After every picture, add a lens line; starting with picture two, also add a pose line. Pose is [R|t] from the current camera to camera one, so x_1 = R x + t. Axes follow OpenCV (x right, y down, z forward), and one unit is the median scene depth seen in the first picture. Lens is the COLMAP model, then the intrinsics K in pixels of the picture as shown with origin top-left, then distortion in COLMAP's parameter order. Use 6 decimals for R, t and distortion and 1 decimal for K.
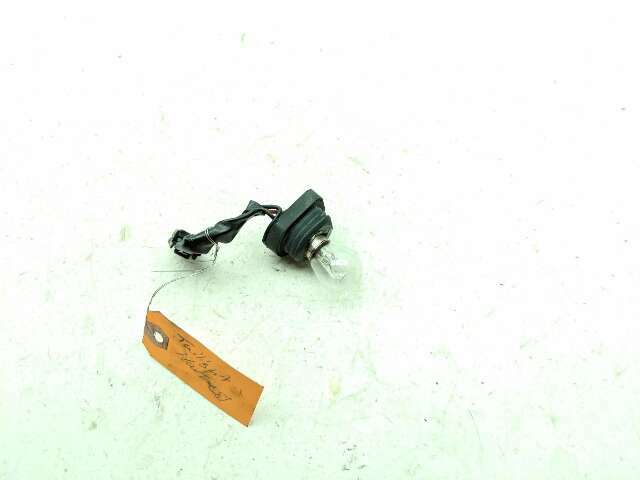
lens RADIAL K [[541.7, 0, 323.5], [0, 541.7, 234.3], [0, 0, 1]] dist [-0.013947, -0.085349]
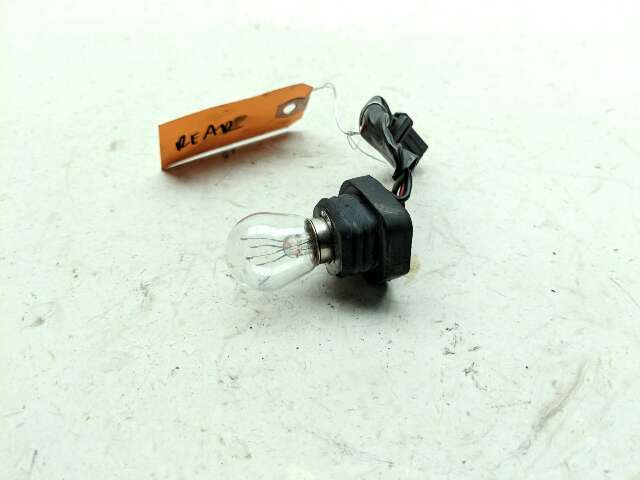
lens RADIAL K [[541.7, 0, 324.0], [0, 541.7, 230.3], [0, 0, 1]] dist [-0.013947, -0.085349]
pose [[0.998538, -0.016745, 0.051397, -0.123930], [0.035385, 0.921273, -0.387303, 0.511758], [-0.040865, 0.388555, 0.920519, 0.360922]]
